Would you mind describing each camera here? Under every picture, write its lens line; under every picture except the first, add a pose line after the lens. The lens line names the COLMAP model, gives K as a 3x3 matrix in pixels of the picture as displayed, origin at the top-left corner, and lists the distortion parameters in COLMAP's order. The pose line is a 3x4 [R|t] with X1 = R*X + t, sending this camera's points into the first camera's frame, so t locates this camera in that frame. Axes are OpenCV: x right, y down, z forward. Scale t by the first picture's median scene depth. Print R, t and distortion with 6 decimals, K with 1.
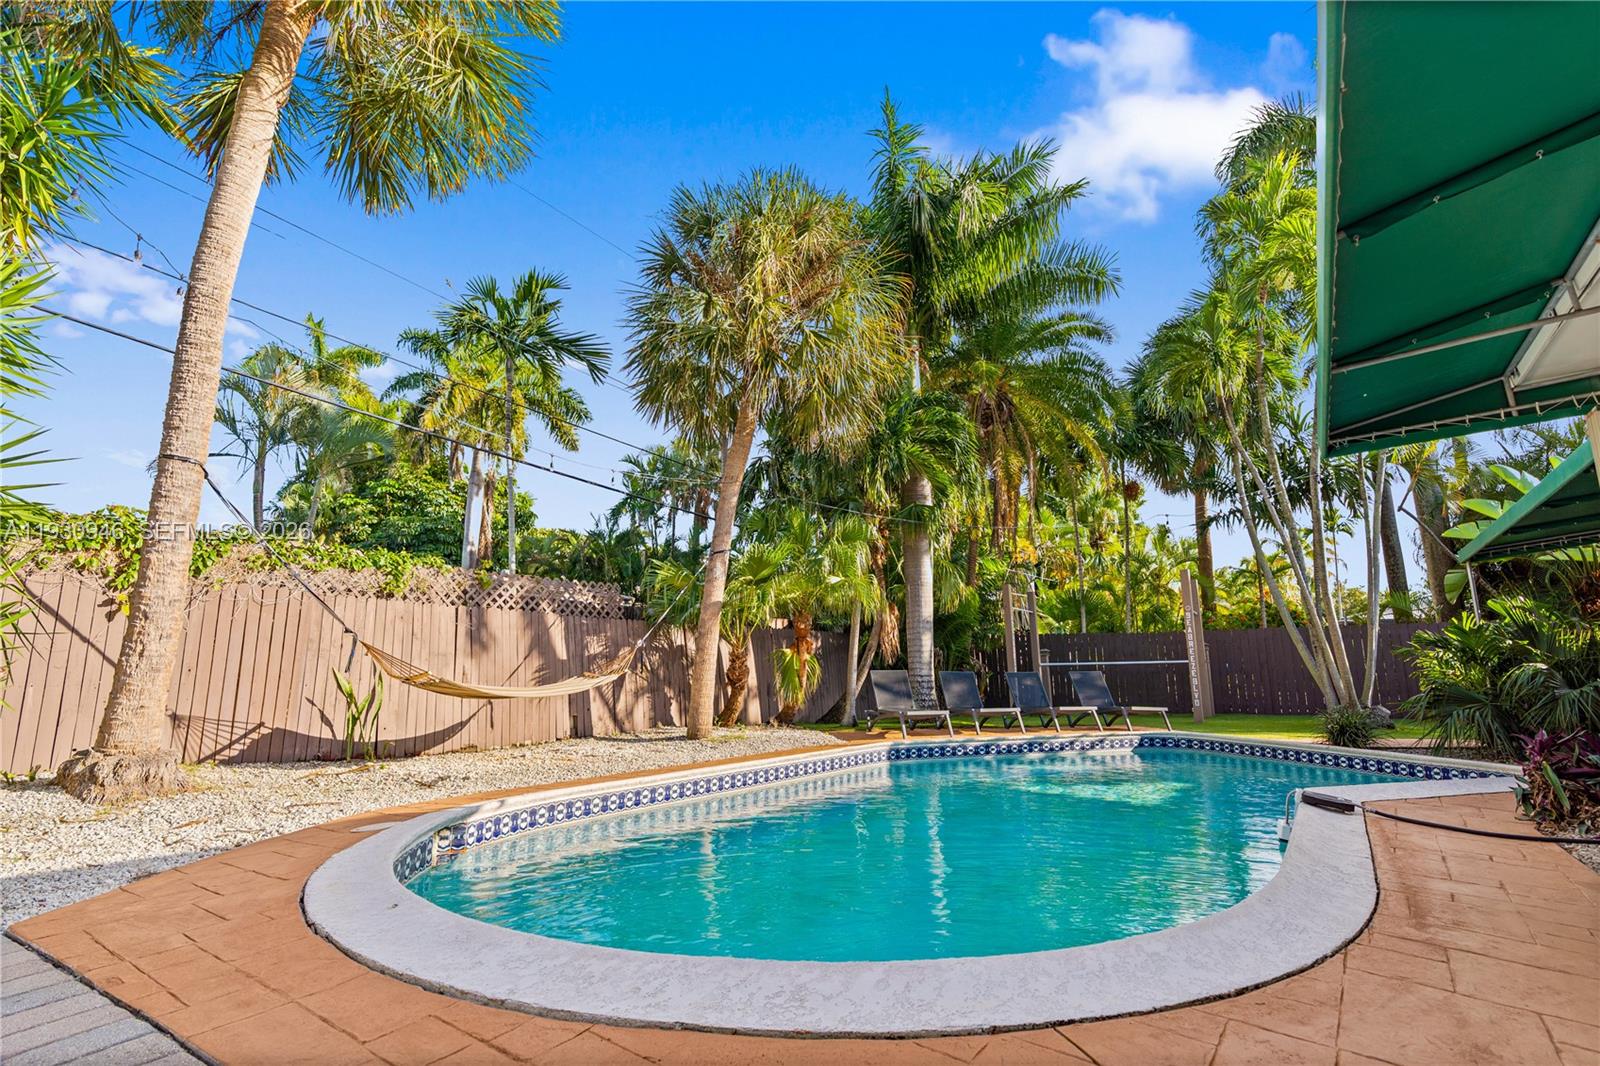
lens RADIAL K [[728.5, 0, 798.7], [0, 728.5, 547.3], [0, 0, 1]] dist [-0.009171, 0.002971]
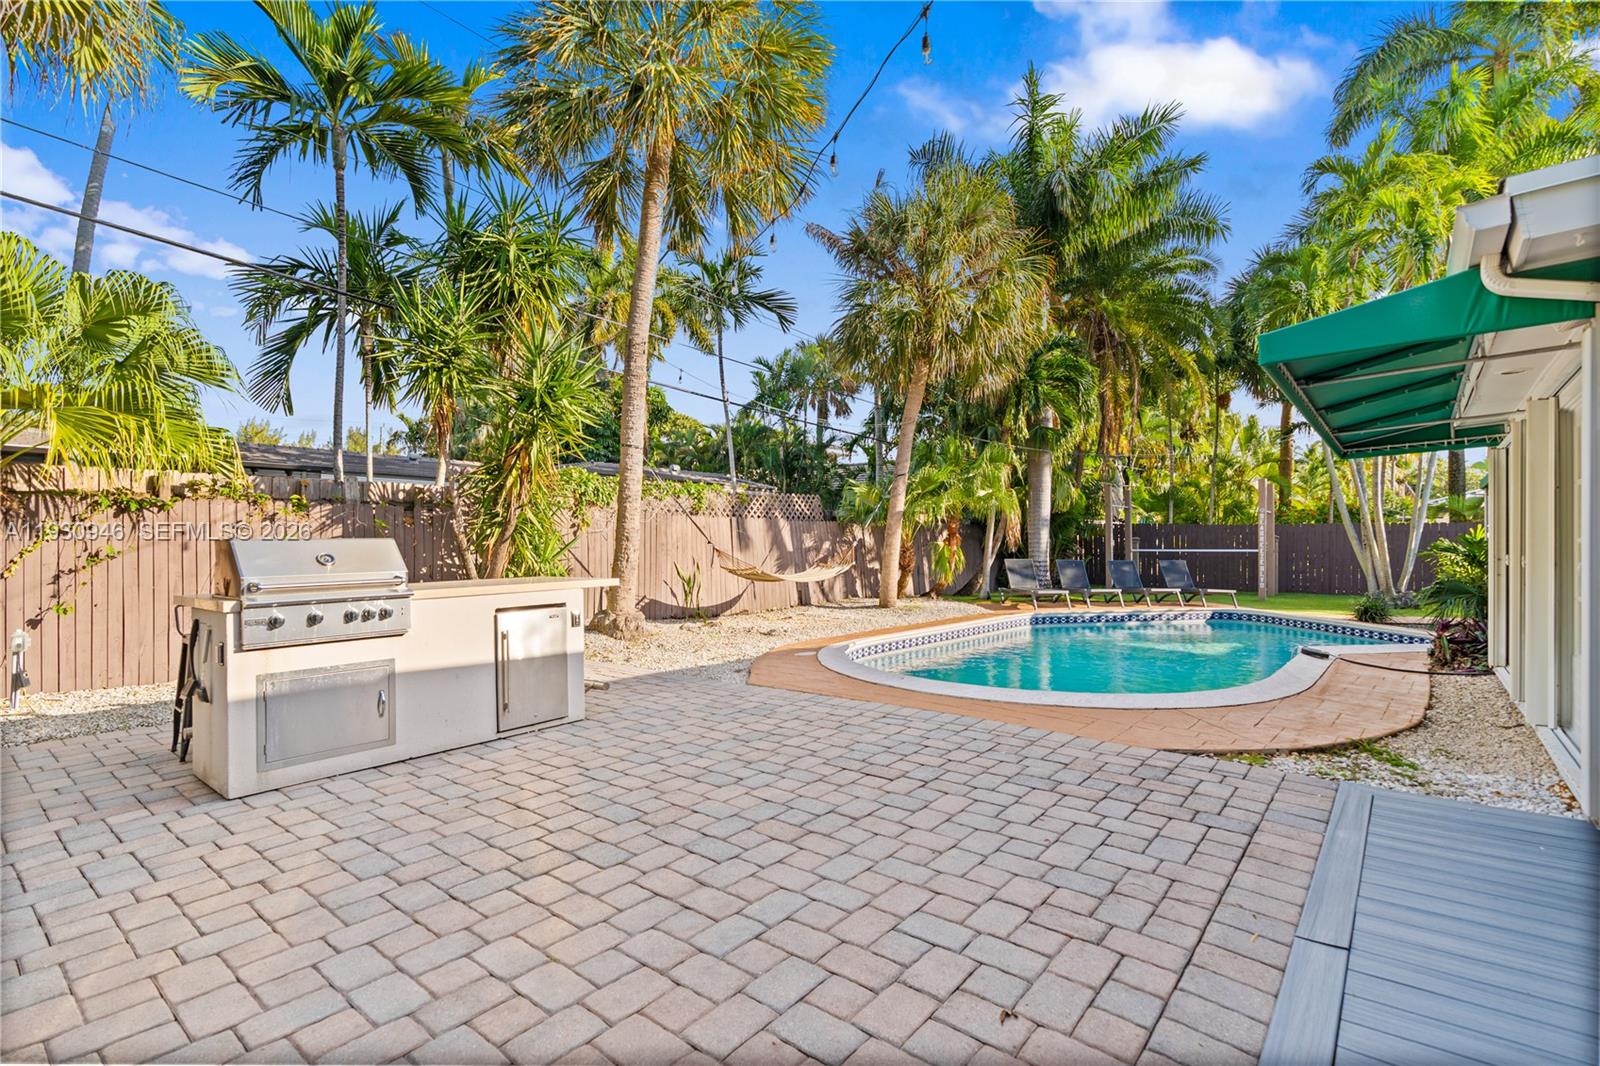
lens RADIAL K [[728.5, 0, 793.3], [0, 728.5, 538.2], [0, 0, 1]] dist [-0.009171, 0.002971]
pose [[0.995368, 0.008315, -0.095781, -0.162246], [0.008310, 0.985083, 0.171877, -0.102505], [0.095782, -0.171877, 0.980451, -0.343777]]
